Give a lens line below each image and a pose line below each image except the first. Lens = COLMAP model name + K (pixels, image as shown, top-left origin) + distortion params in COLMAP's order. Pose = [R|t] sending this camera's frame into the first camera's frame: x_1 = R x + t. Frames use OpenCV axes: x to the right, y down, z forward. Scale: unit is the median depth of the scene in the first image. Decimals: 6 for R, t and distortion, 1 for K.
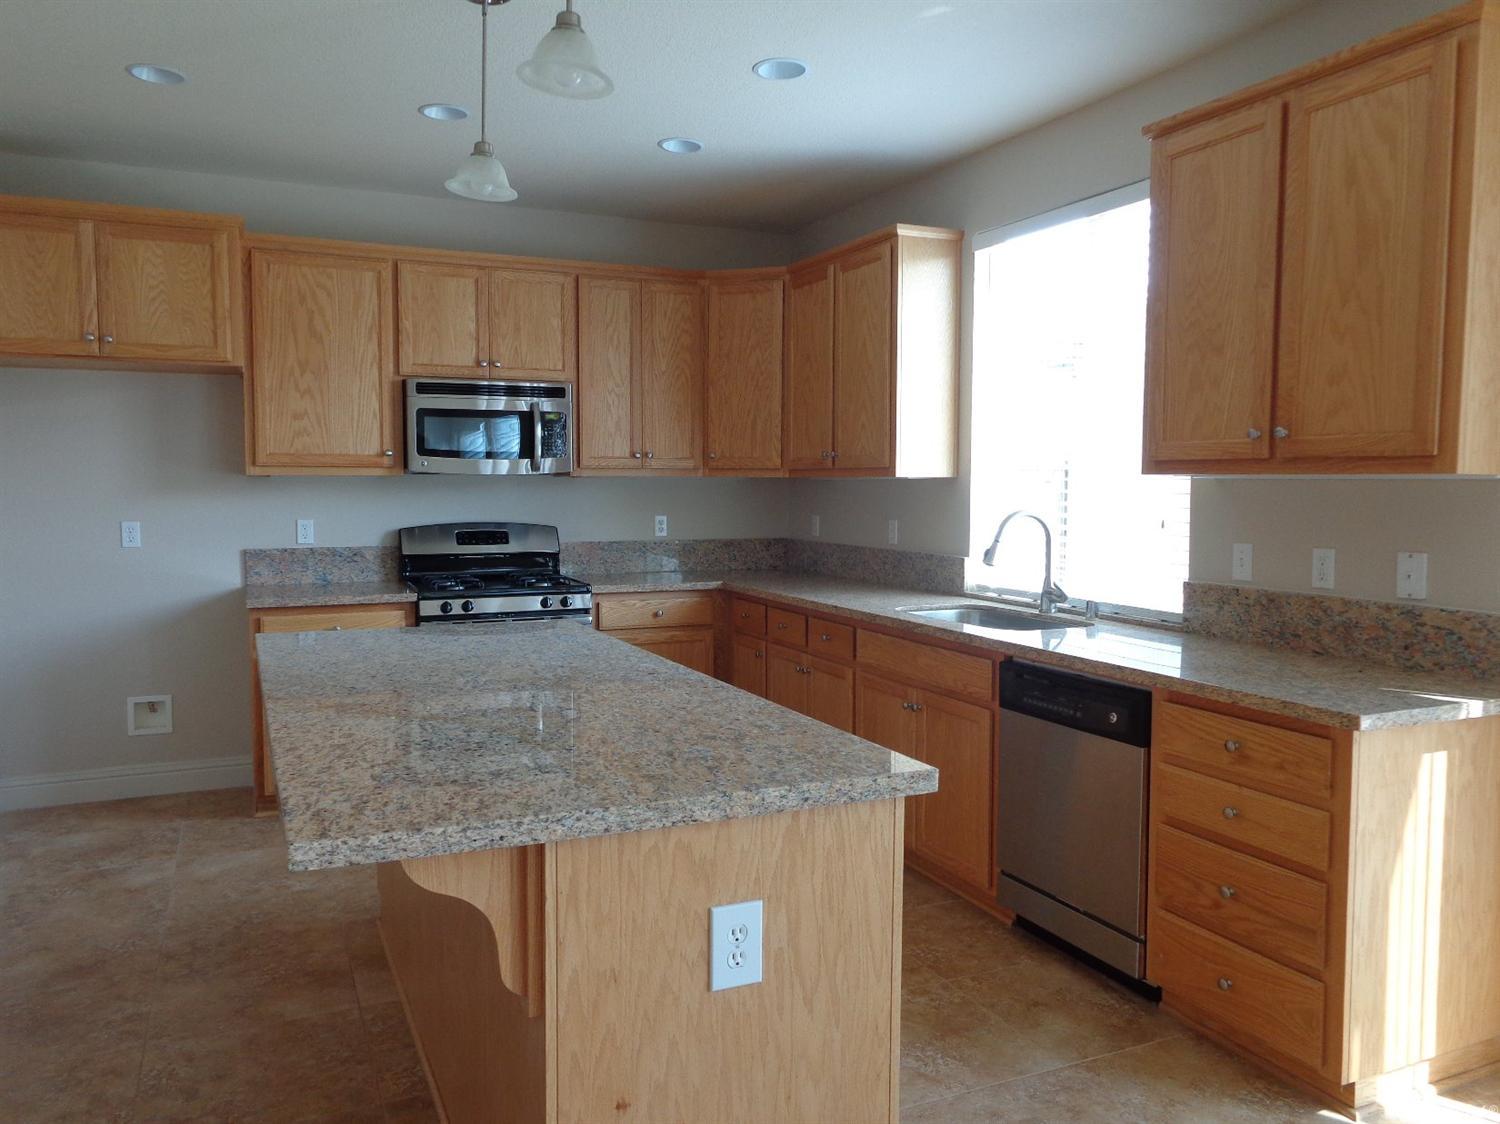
lens RADIAL K [[1133.2, 0, 752.6], [0, 1133.2, 559.5], [0, 0, 1]] dist [0.000386, -0.002264]
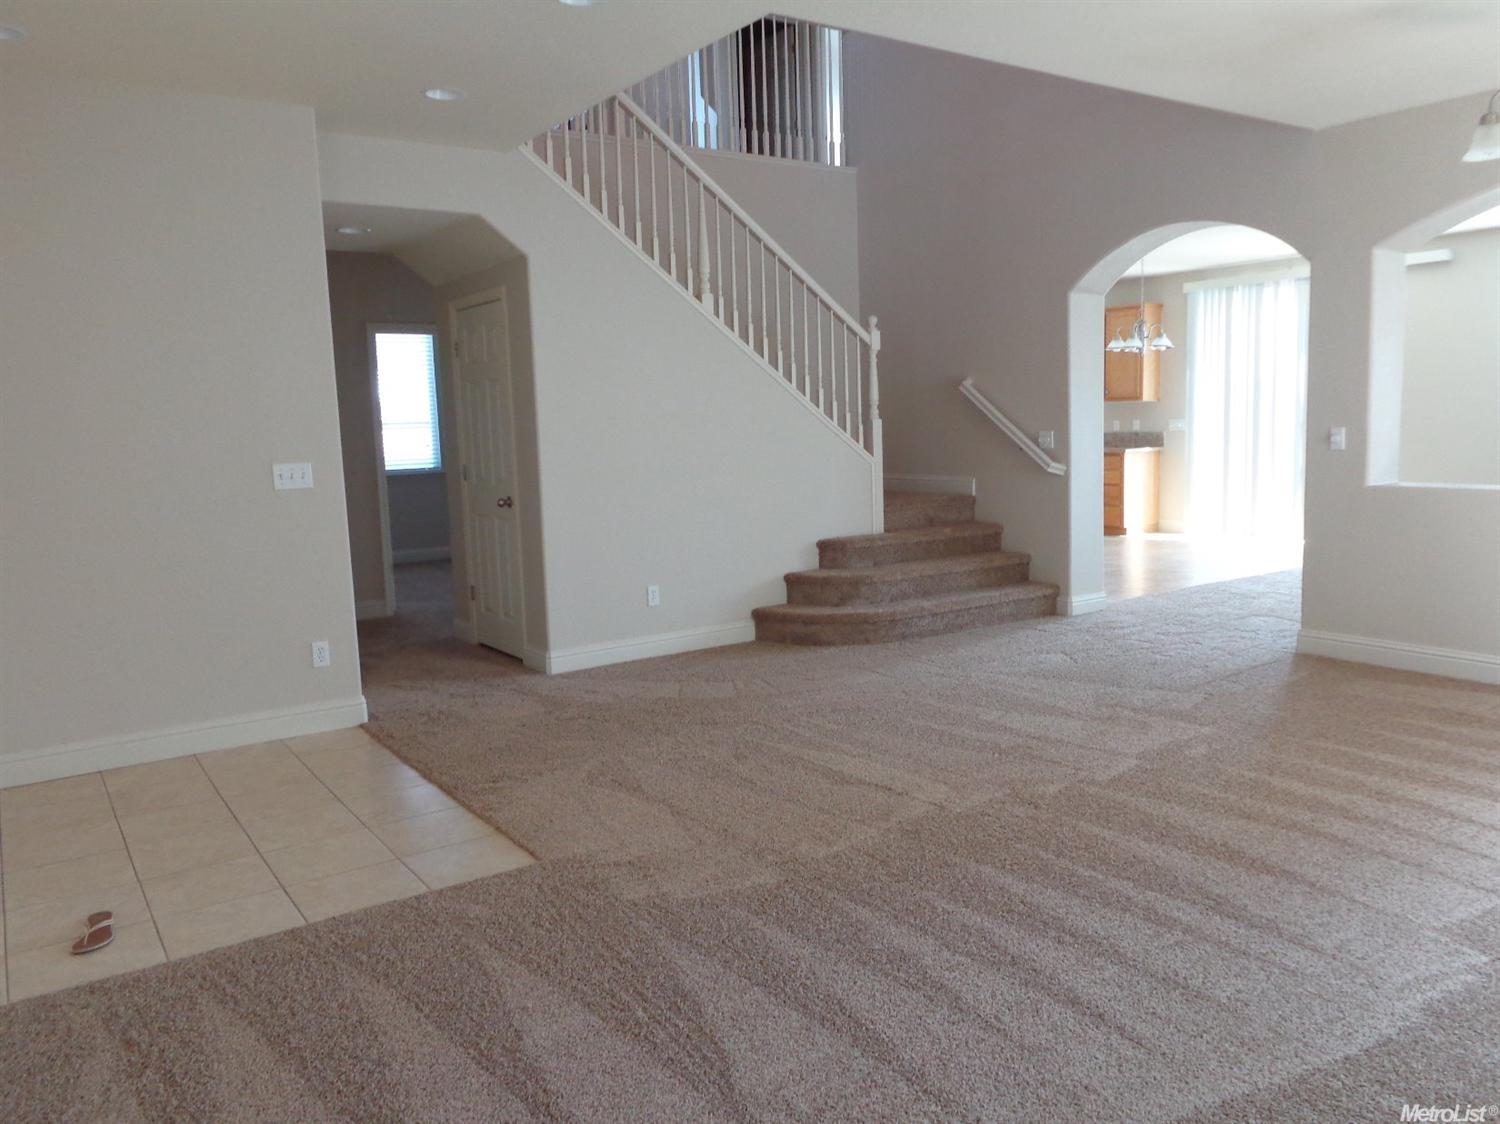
lens RADIAL K [[1133.2, 0, 750.3], [0, 1133.2, 562.3], [0, 0, 1]] dist [0.000386, -0.002264]
pose [[0.984713, -0.053932, 0.165626, -0.938148], [0.045298, 0.997432, 0.055474, 0.135186], [-0.168193, -0.047124, 0.984627, -1.766801]]
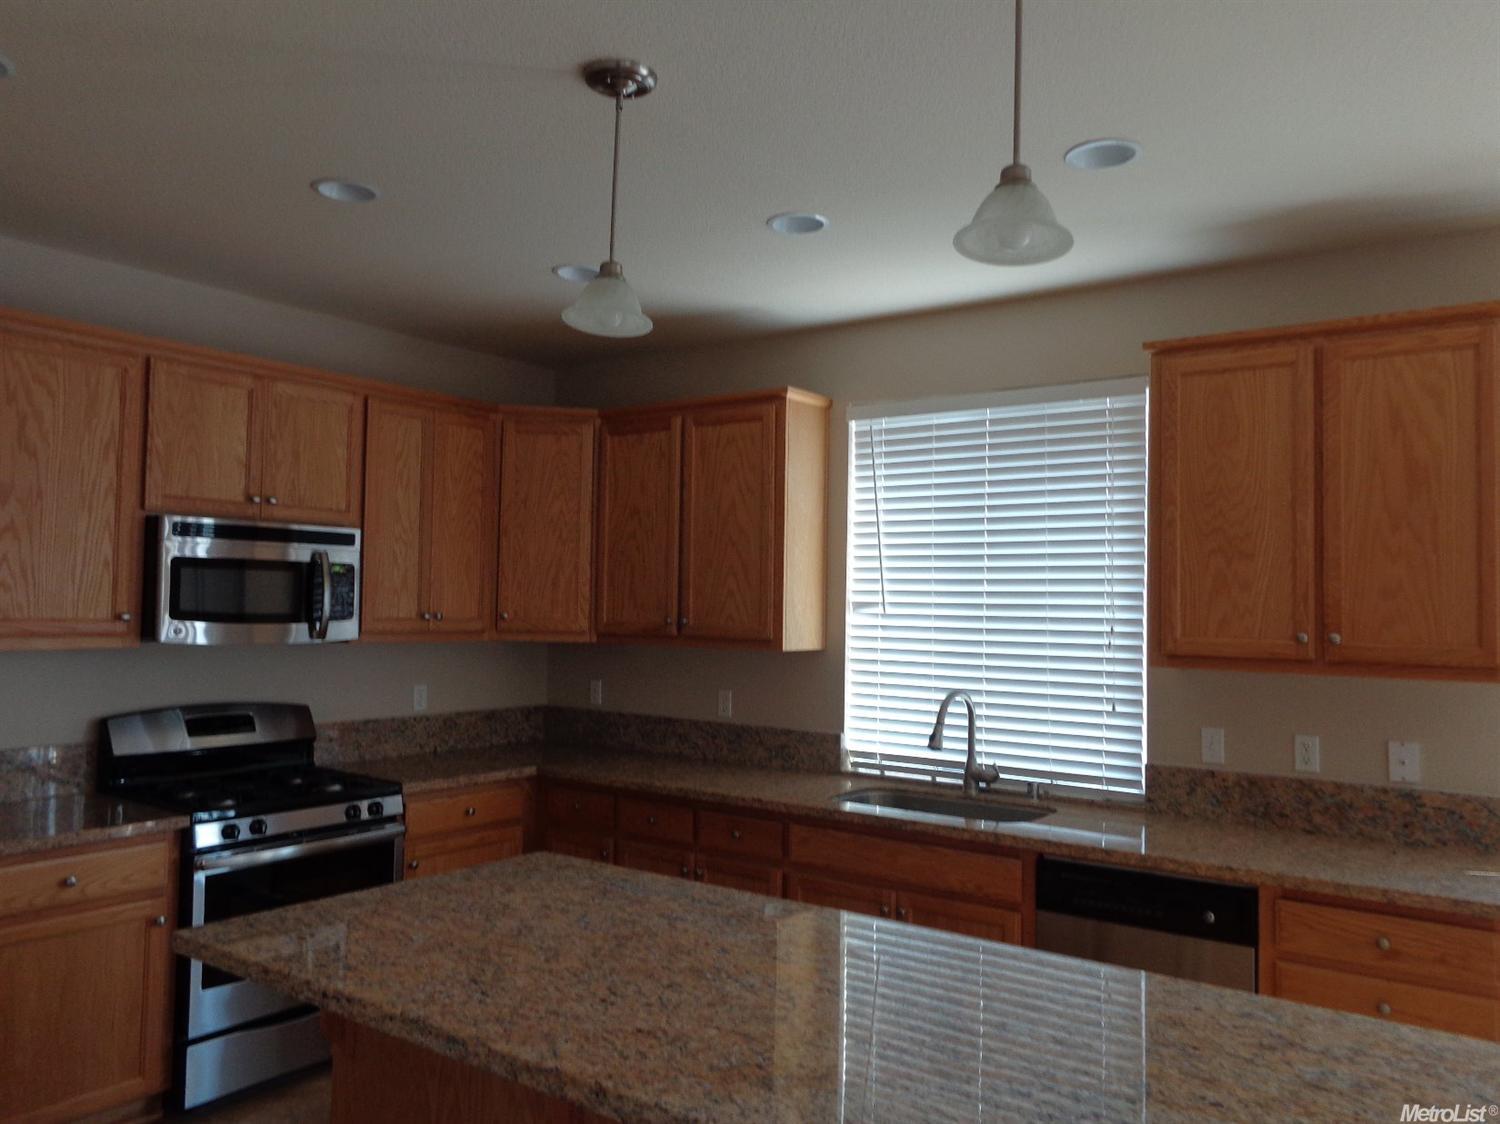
lens RADIAL K [[1133.2, 0, 757.0], [0, 1133.2, 555.7], [0, 0, 1]] dist [0.000386, -0.002264]
pose [[0.871917, 0.033701, 0.488493, -0.331146], [0.018577, 0.994634, -0.101778, -0.052738], [-0.489301, 0.097817, 0.866612, 0.180949]]
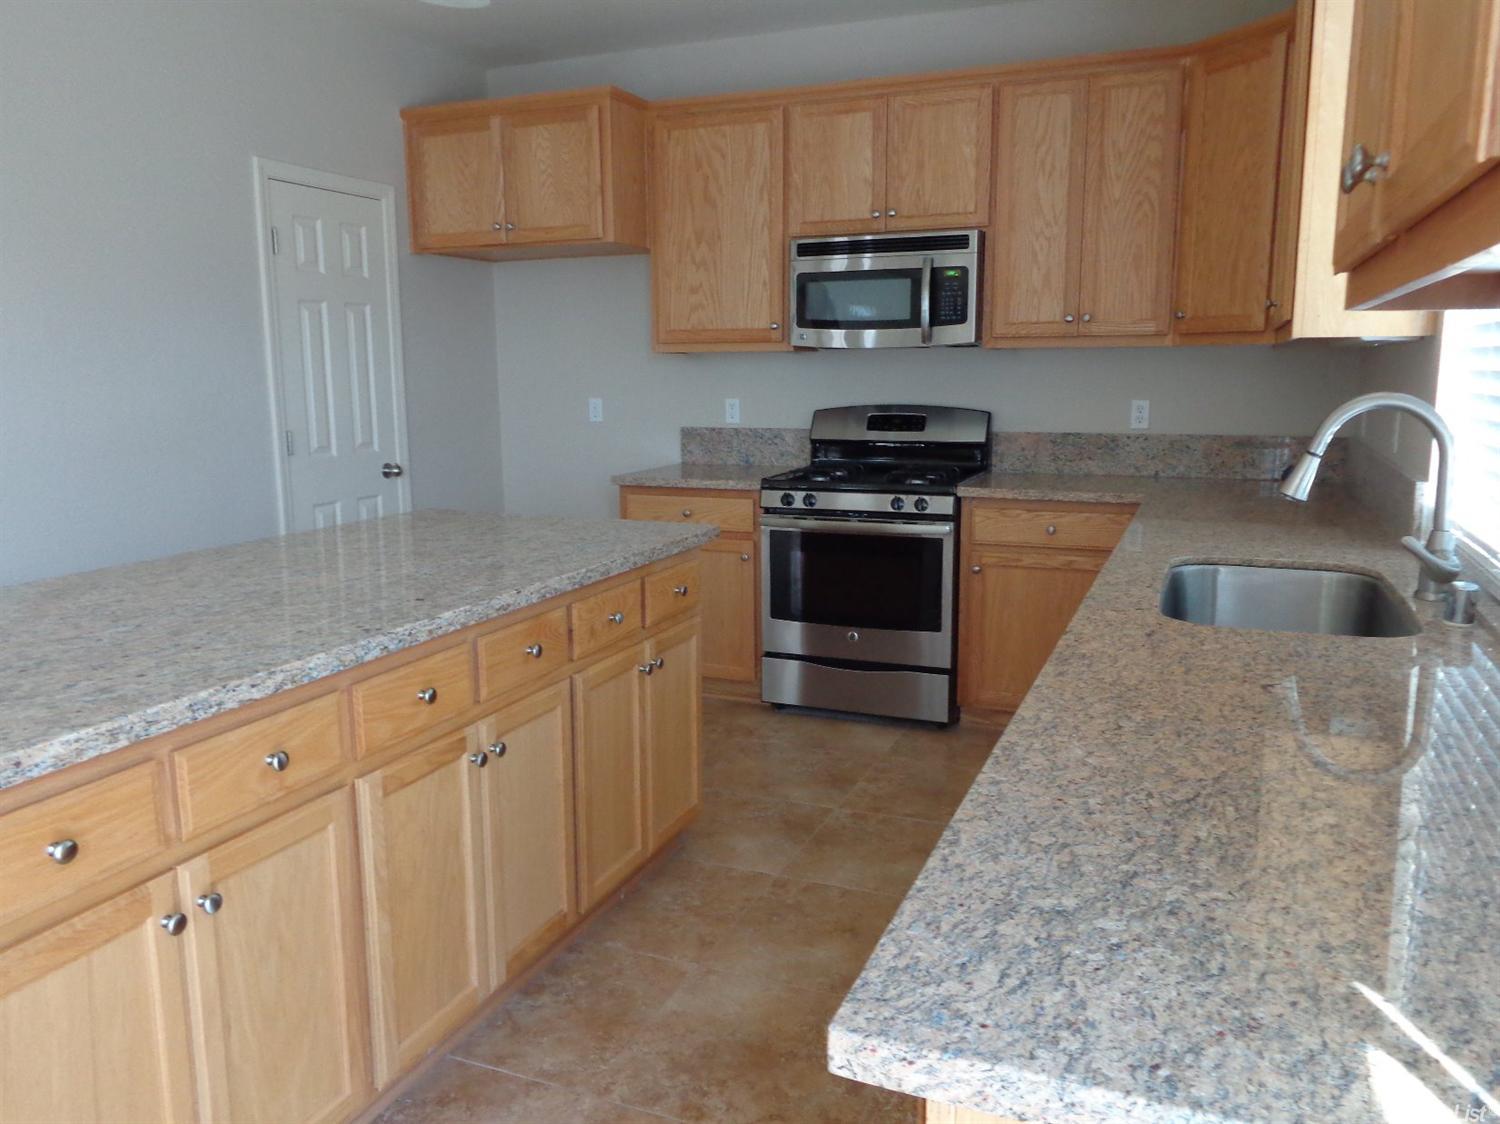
lens RADIAL K [[1133.2, 0, 744.5], [0, 1133.2, 554.4], [0, 0, 1]] dist [0.000386, -0.002264]
pose [[0.687058, 0.111861, -0.717940, 0.344604], [-0.040604, 0.992445, 0.115774, -0.016374], [0.725467, -0.050393, 0.686410, 0.355767]]
